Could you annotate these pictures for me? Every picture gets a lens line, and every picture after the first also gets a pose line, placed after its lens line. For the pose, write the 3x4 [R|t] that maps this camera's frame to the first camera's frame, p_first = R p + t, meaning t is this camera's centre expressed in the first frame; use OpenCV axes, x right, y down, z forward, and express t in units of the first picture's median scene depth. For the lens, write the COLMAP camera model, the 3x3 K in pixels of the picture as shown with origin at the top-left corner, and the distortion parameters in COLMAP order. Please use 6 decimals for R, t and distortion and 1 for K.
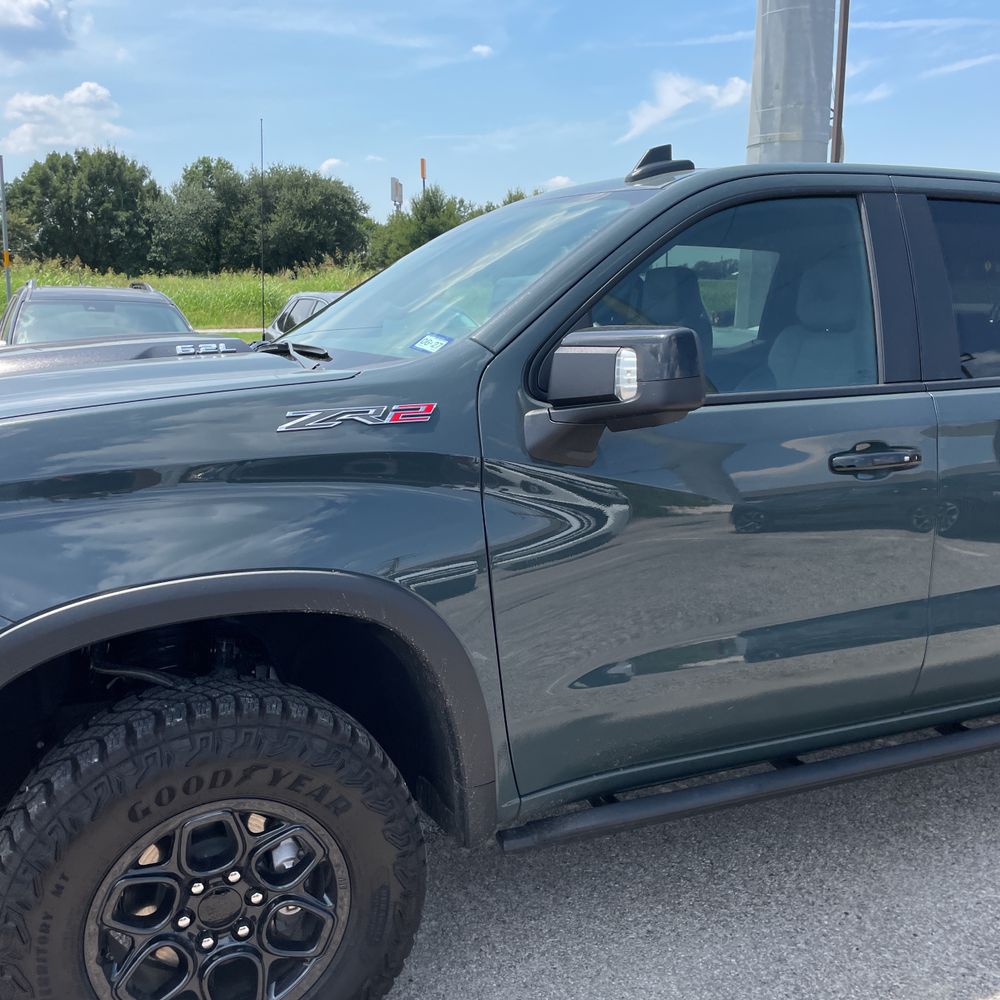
lens RADIAL K [[1002.2, 0, 523.5], [0, 1002.2, 505.6], [0, 0, 1]] dist [0.040767, -0.064558]
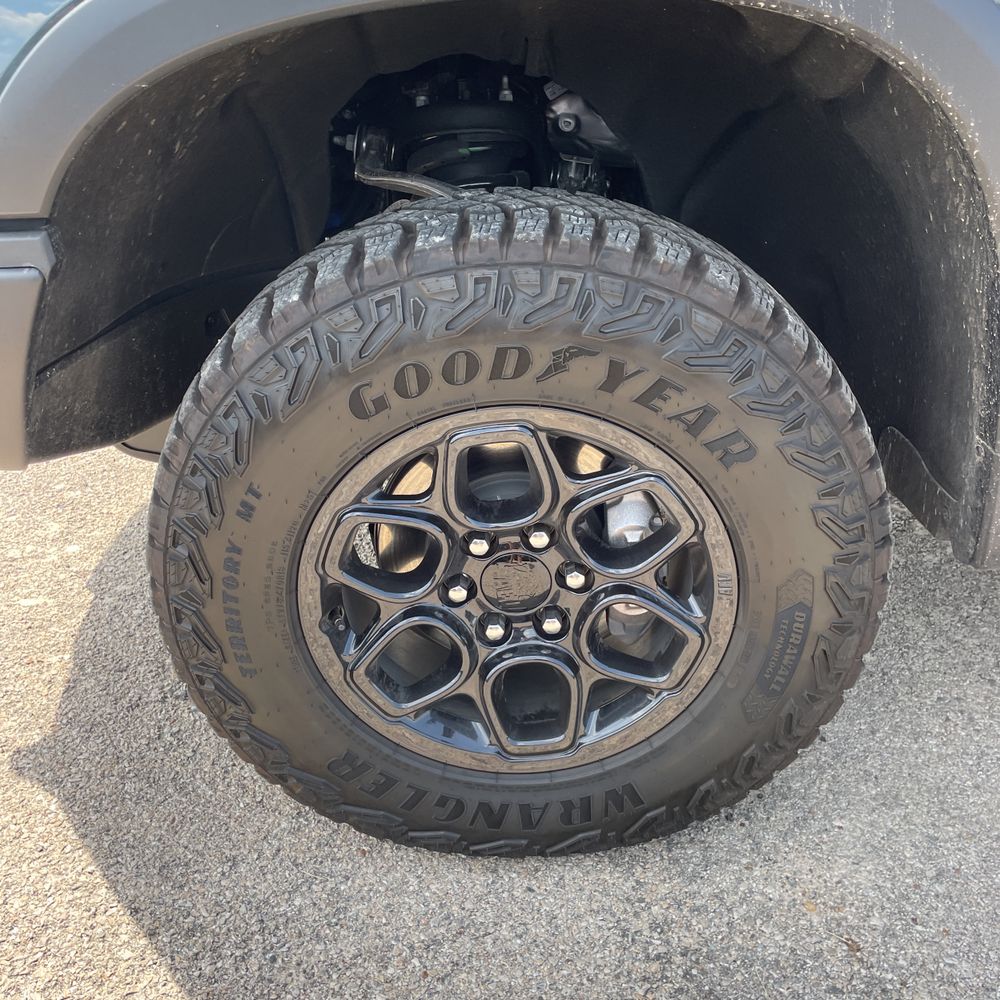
lens RADIAL K [[972.6, 0, 500.0], [0, 972.6, 500.0], [0, 0, 1]] dist [0.112127, -0.142301]
pose [[0.900912, 0.165785, -0.401089, -0.086315], [-0.030594, 0.946126, 0.322350, 0.167579], [0.432922, -0.278139, 0.857448, 0.519145]]
